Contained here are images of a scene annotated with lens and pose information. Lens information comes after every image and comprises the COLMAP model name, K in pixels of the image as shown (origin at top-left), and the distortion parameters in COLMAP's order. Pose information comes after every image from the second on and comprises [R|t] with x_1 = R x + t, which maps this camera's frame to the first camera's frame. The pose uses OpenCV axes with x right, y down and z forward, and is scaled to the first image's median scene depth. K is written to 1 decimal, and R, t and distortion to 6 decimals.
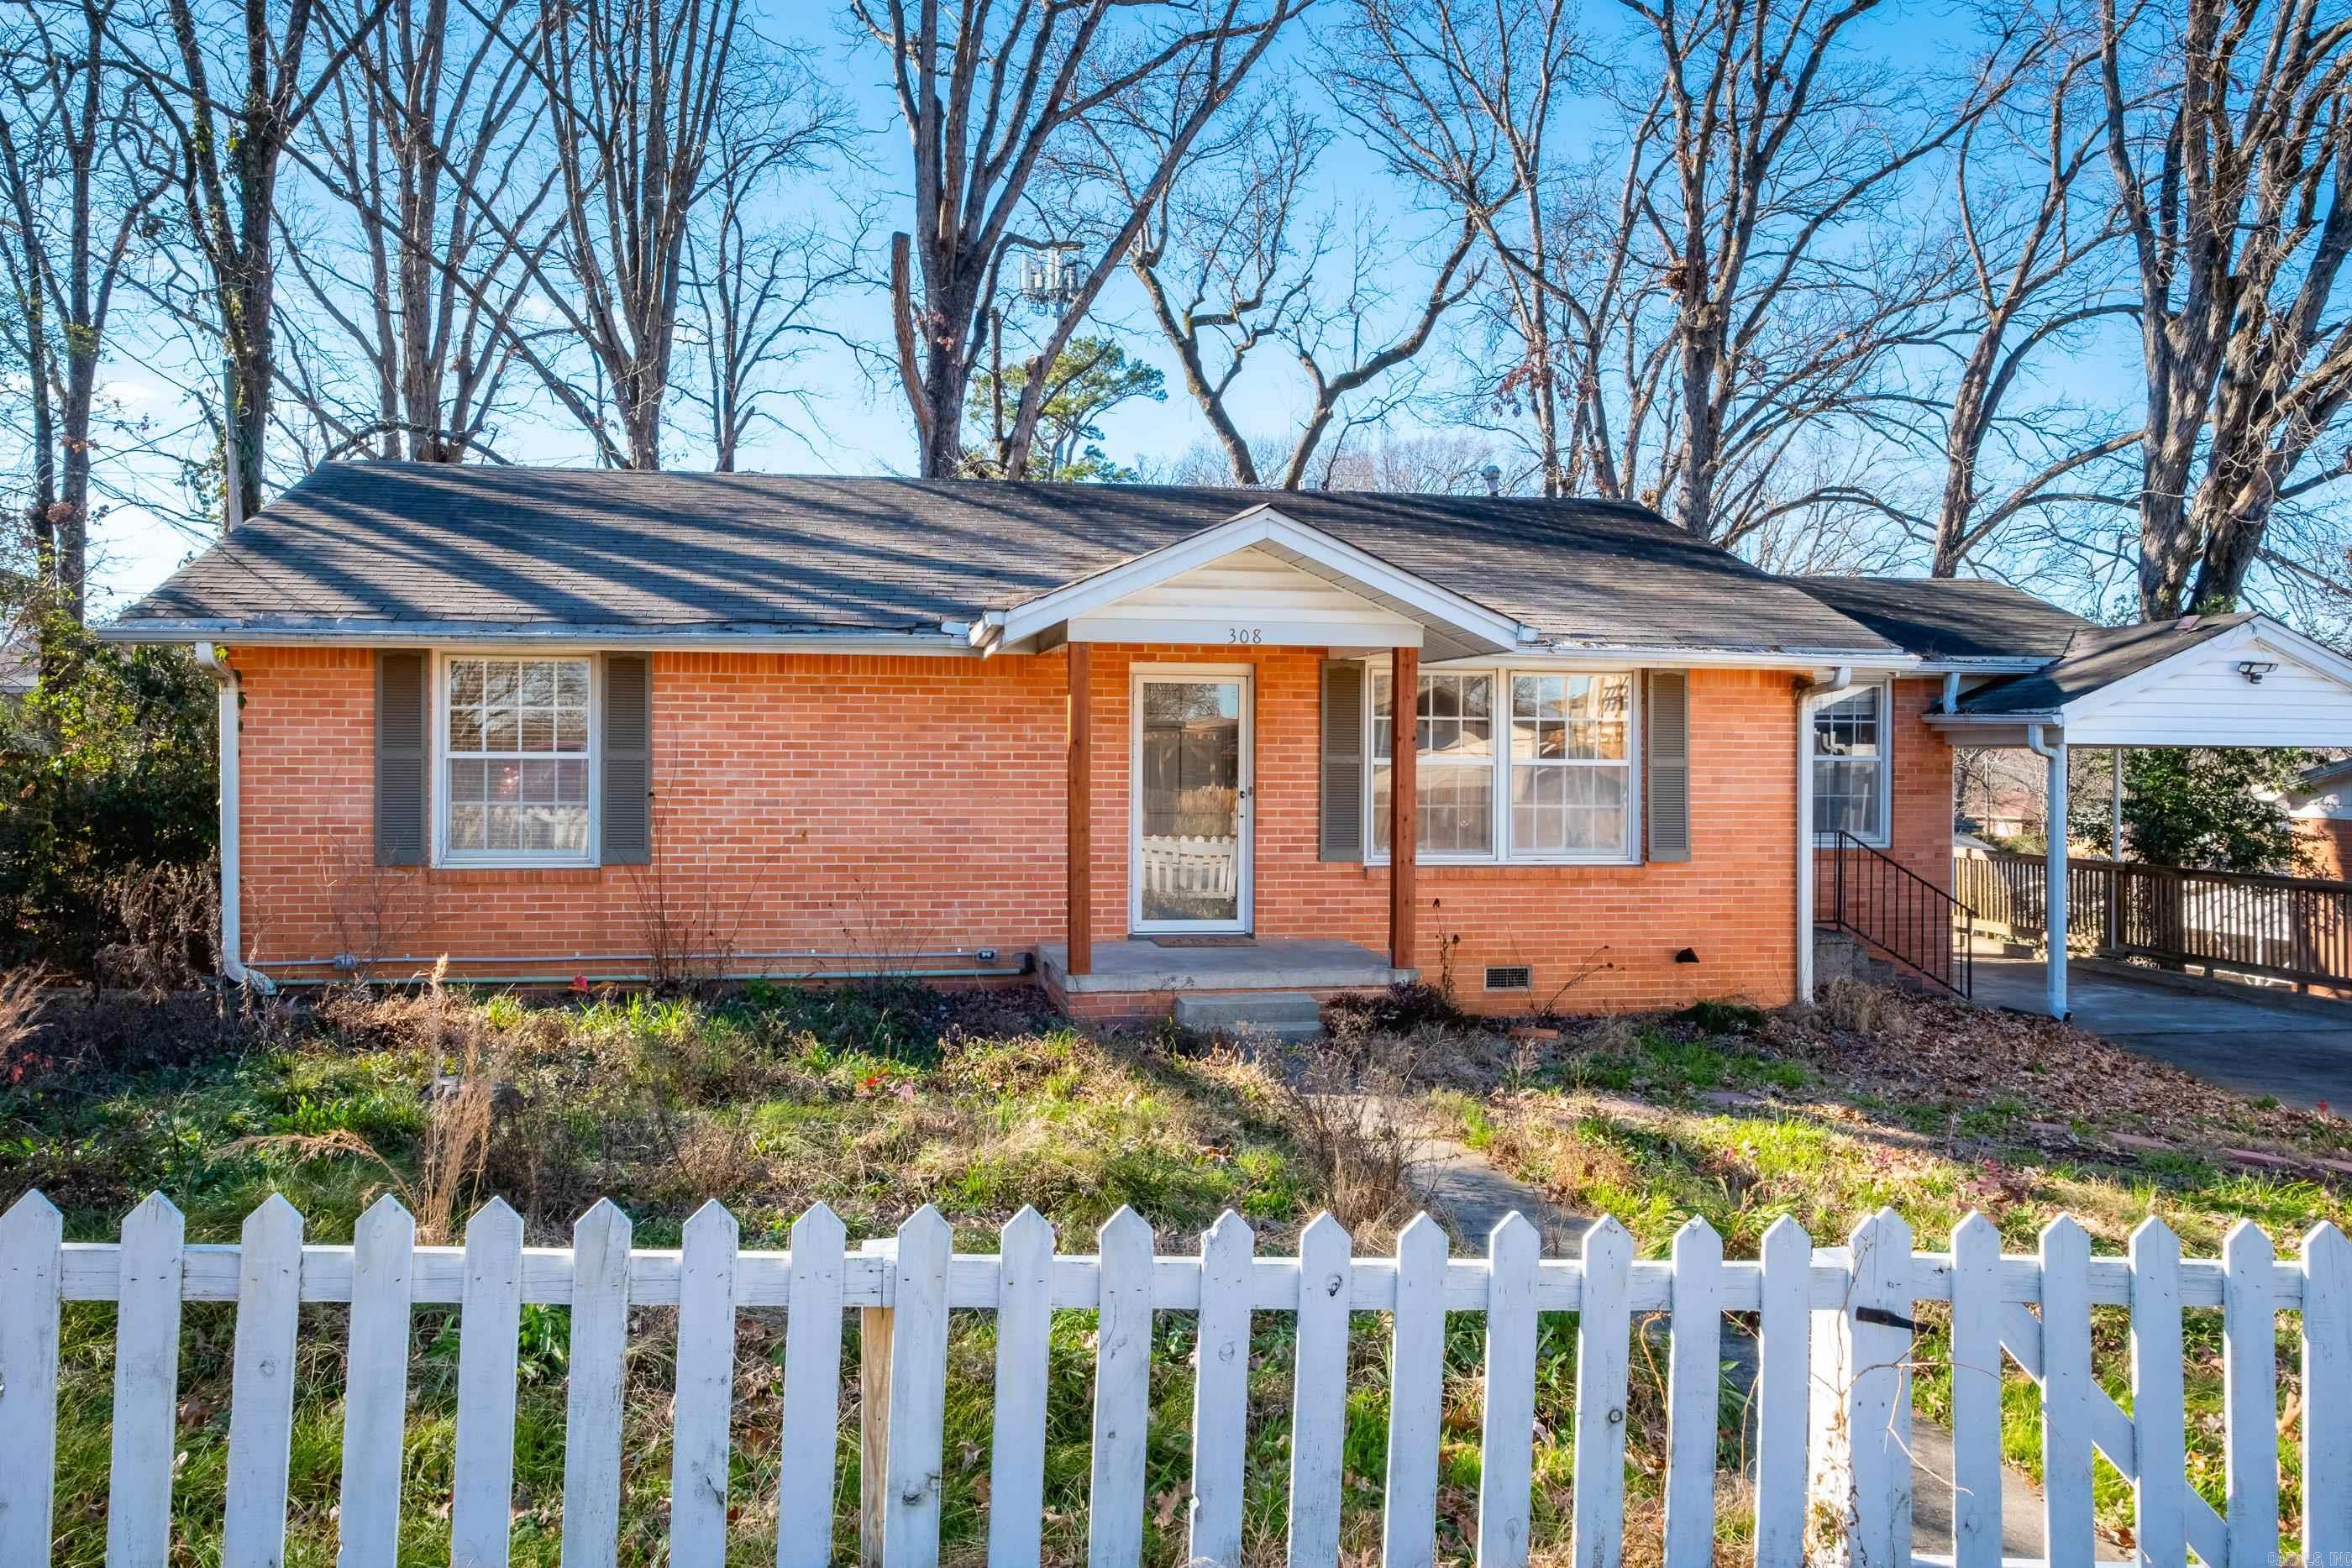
lens RADIAL K [[1494.6, 0, 1078.8], [0, 1494.6, 731.9], [0, 0, 1]] dist [-0.002073, 0.002880]
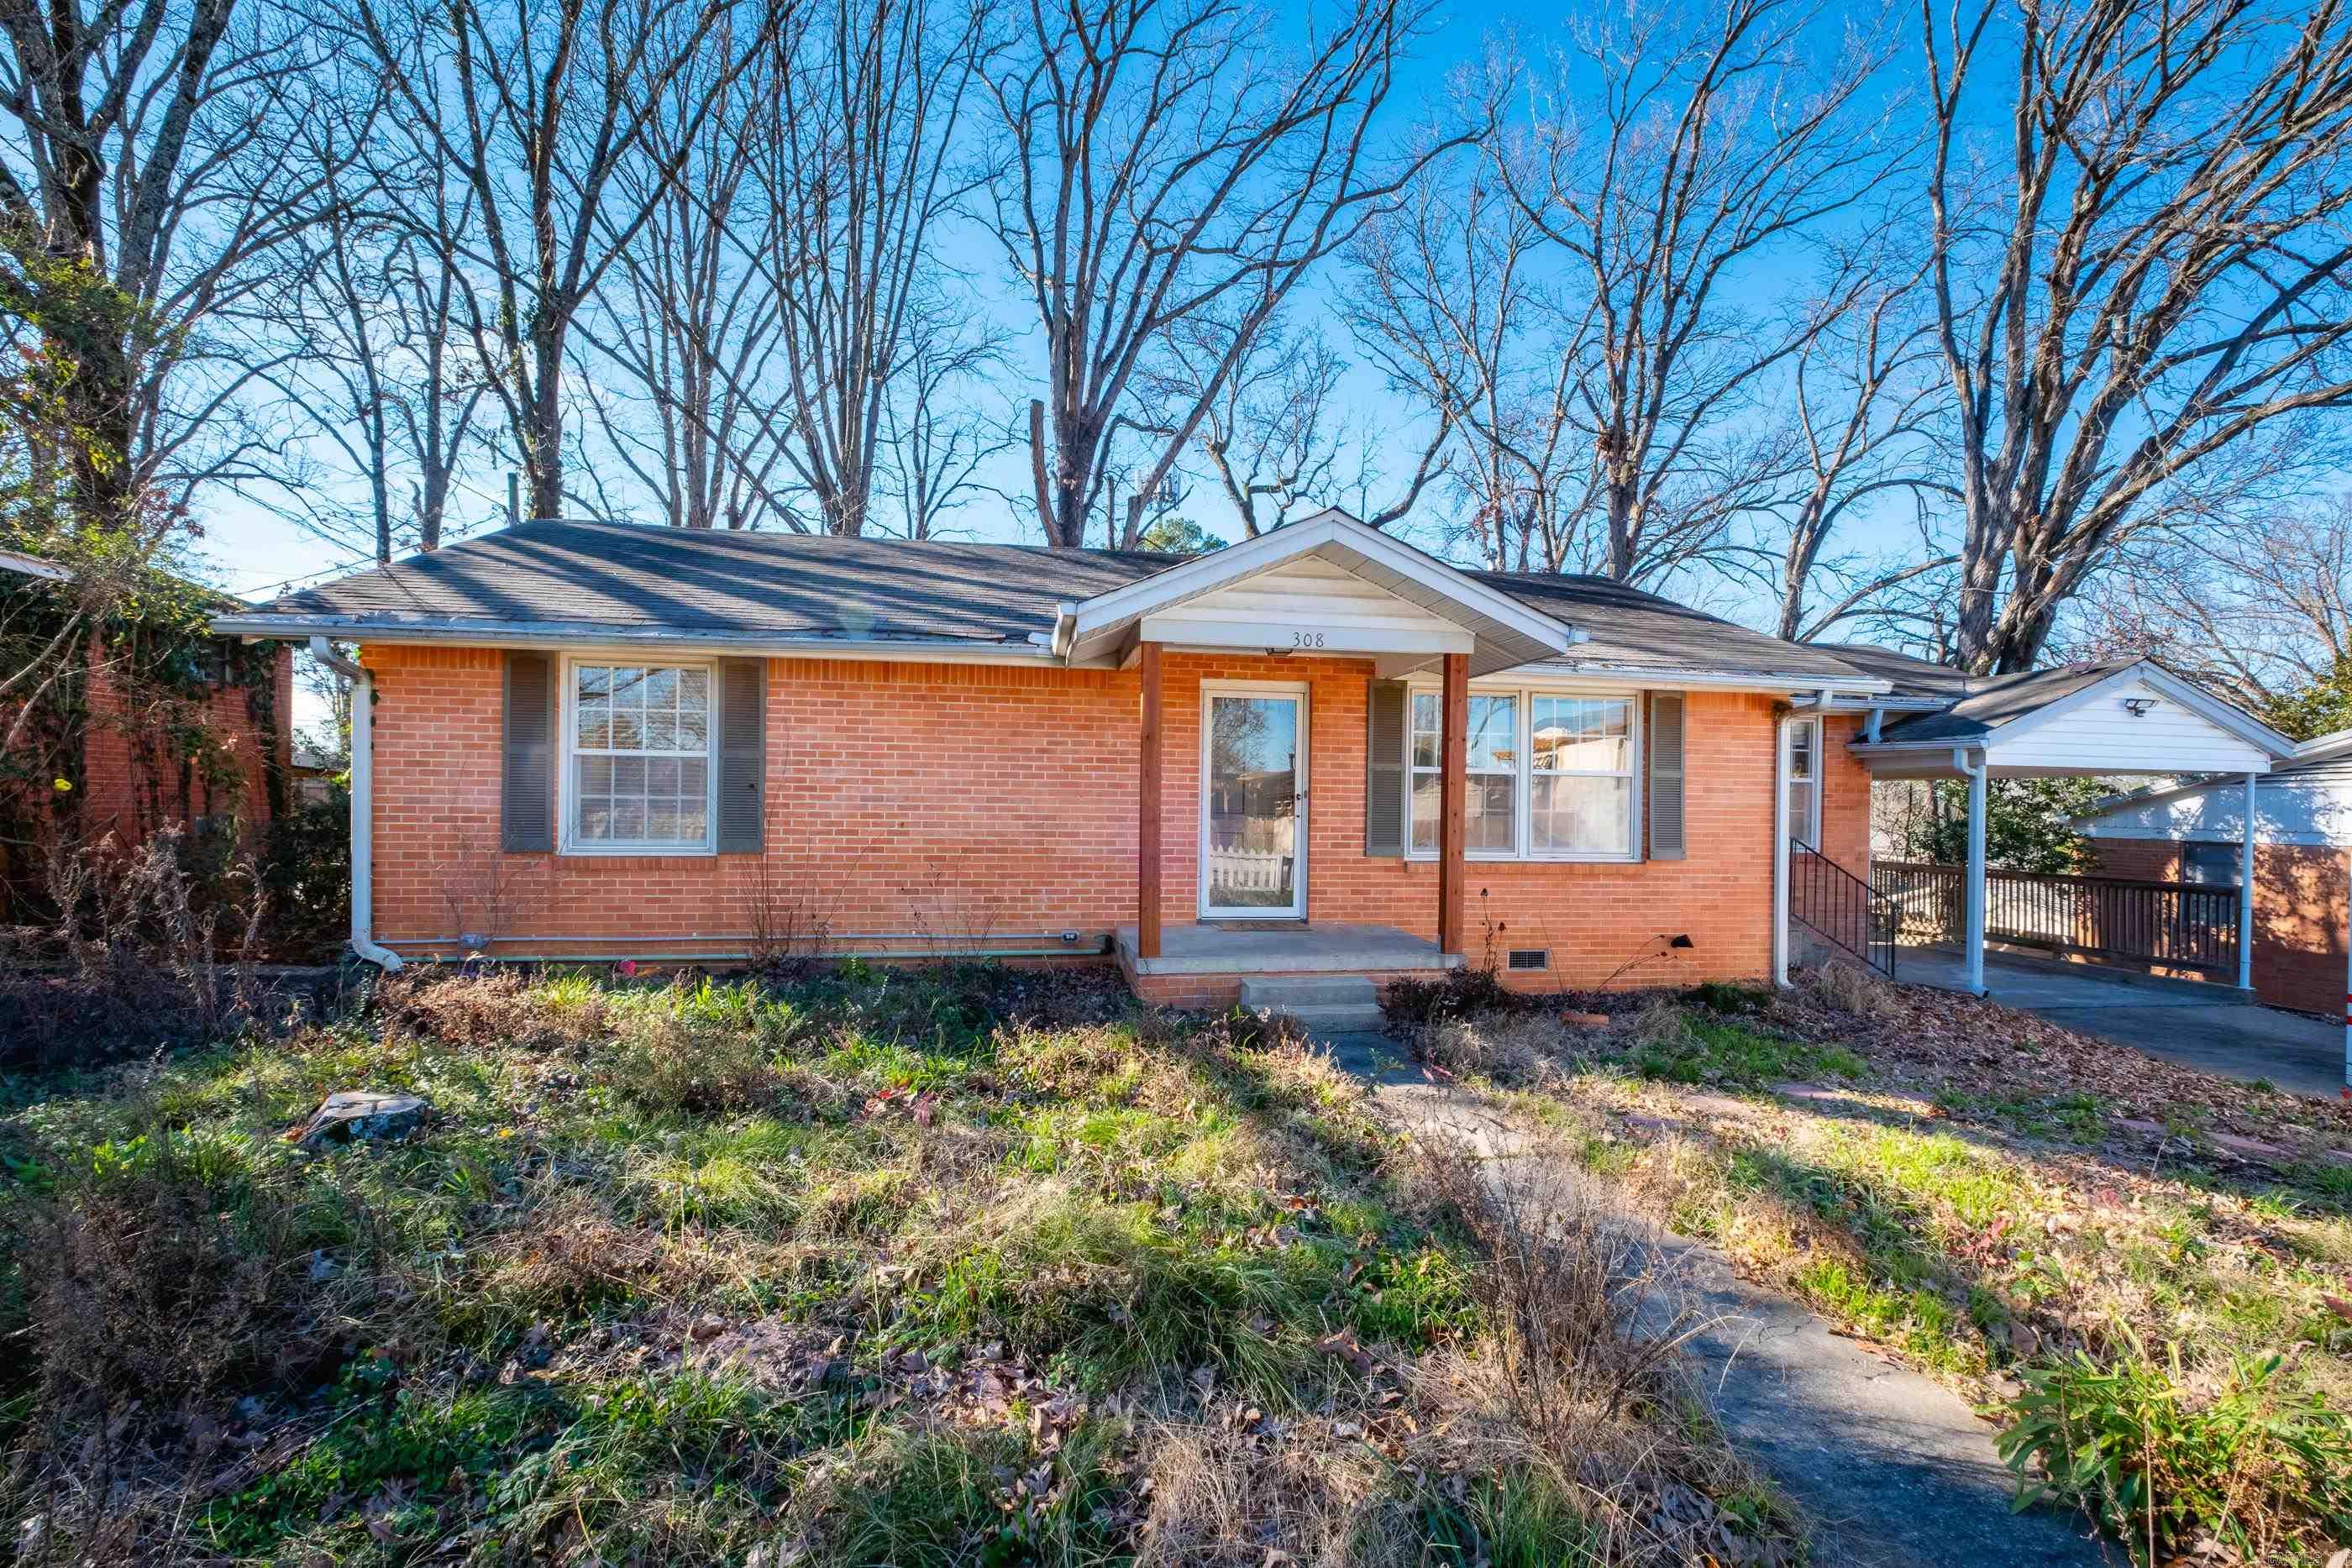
lens RADIAL K [[1046.2, 0, 1180.5], [0, 1046.2, 782.1], [0, 0, 1]] dist [0.001765, -0.000699]
pose [[0.999883, 0.008604, 0.012640, 0.007792], [-0.008673, 0.999948, 0.005359, 0.022138], [-0.012593, -0.005468, 0.999906, 0.169002]]
